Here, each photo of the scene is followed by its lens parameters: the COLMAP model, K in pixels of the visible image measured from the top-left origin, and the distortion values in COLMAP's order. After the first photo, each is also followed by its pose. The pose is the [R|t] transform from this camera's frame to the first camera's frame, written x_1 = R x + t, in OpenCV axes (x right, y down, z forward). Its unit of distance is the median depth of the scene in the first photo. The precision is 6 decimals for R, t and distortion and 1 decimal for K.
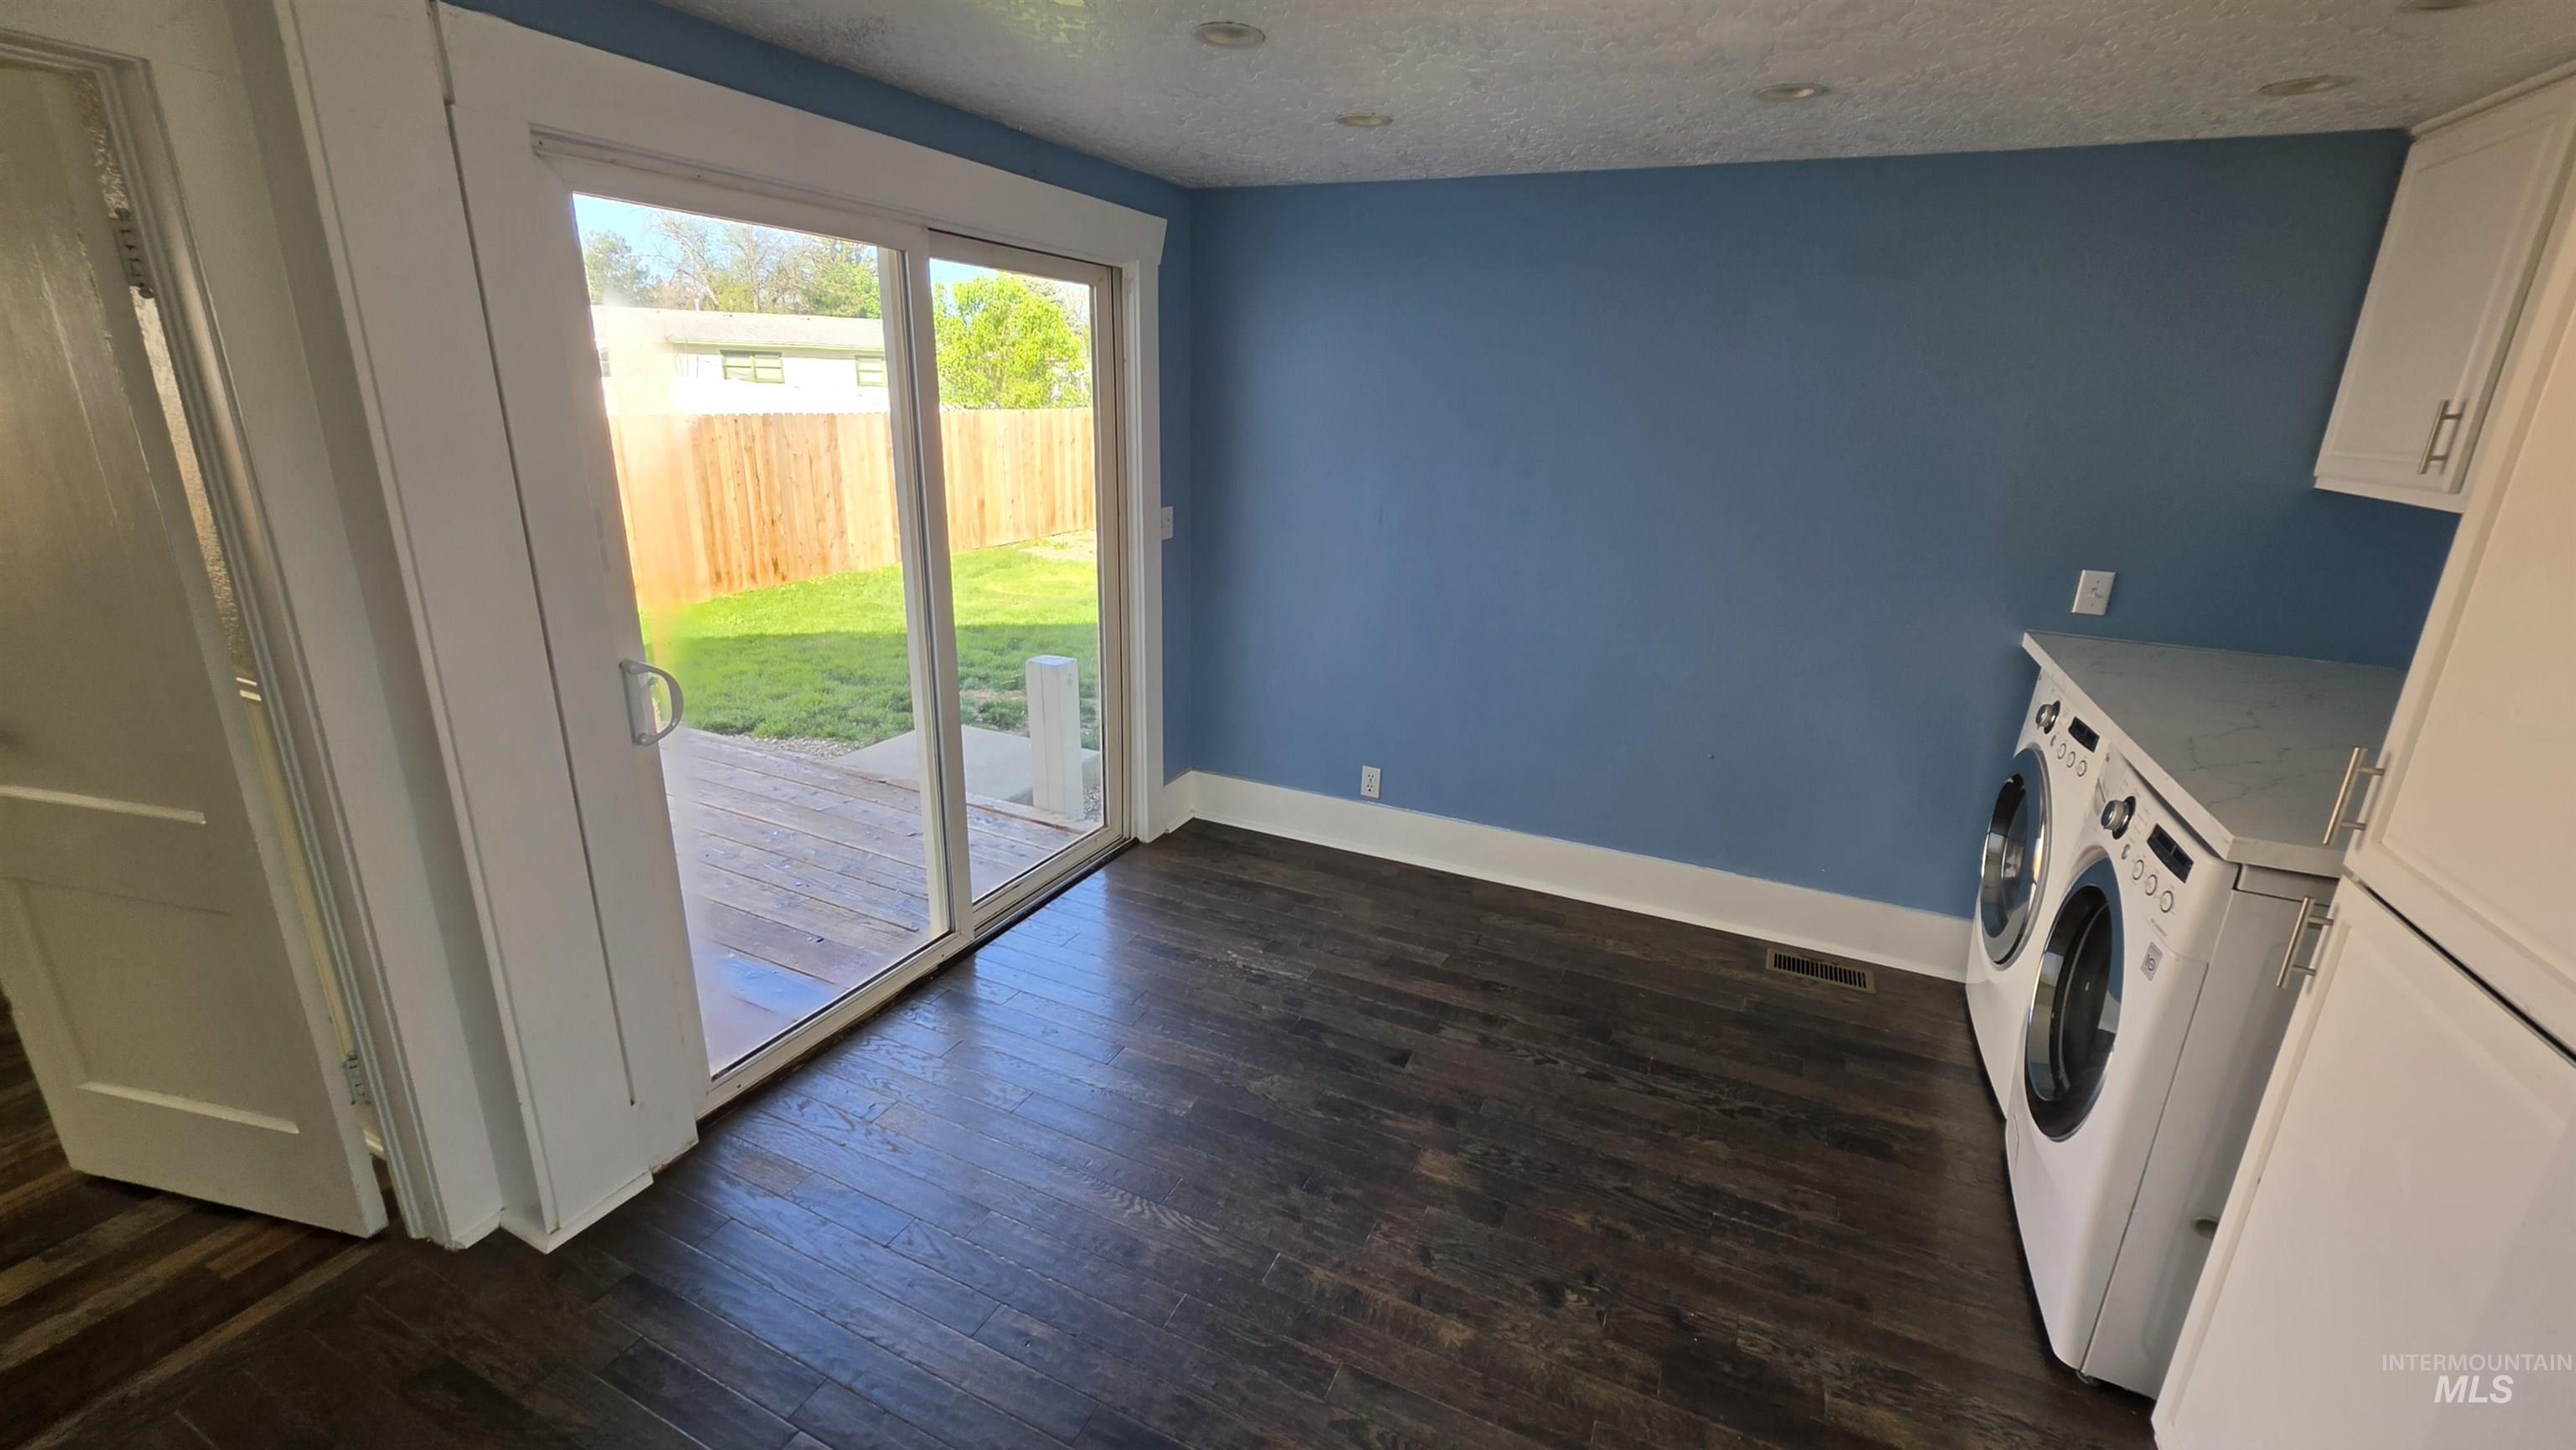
lens RADIAL K [[1056.8, 0, 1288.0], [0, 1056.8, 725.0], [0, 0, 1]] dist [-0.000275, -0.000020]
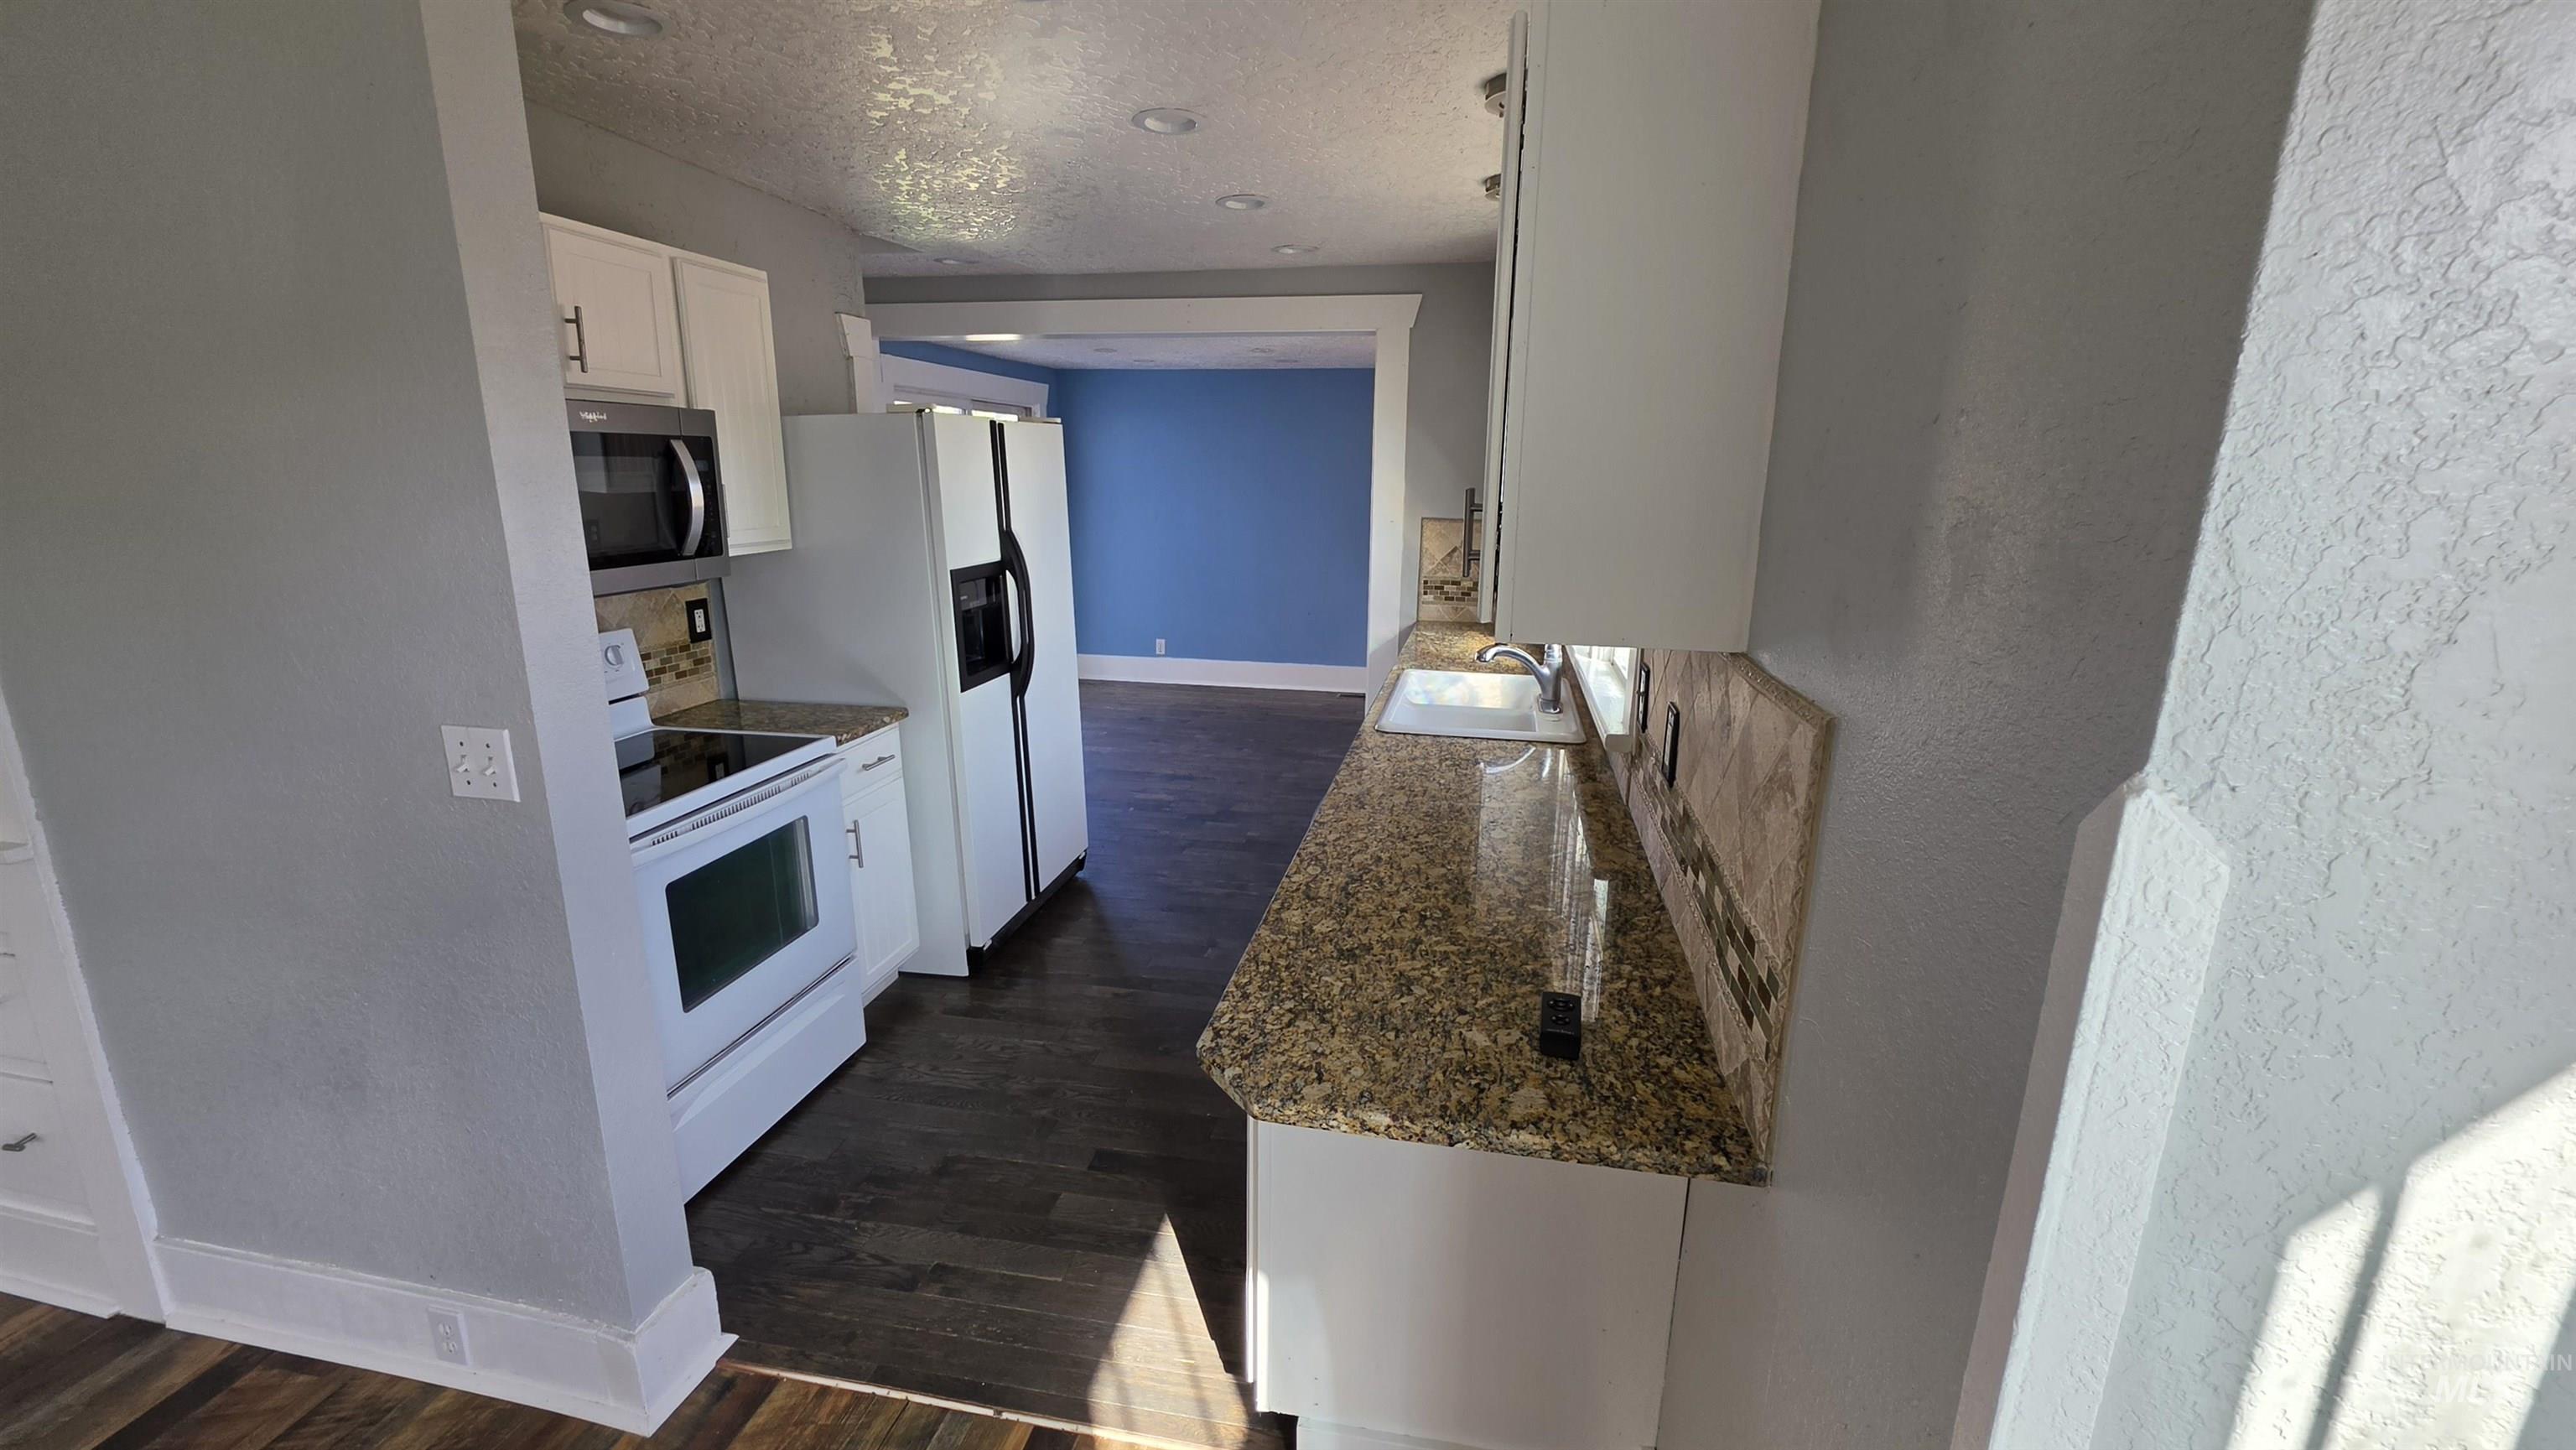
lens RADIAL K [[1056.8, 0, 1288.0], [0, 1056.8, 725.0], [0, 0, 1]] dist [-0.000275, -0.000020]
pose [[0.971166, -0.073145, 0.226905, -0.233338], [0.085664, 0.995270, -0.045808, 0.472642], [-0.222481, 0.063925, 0.972839, -1.544218]]
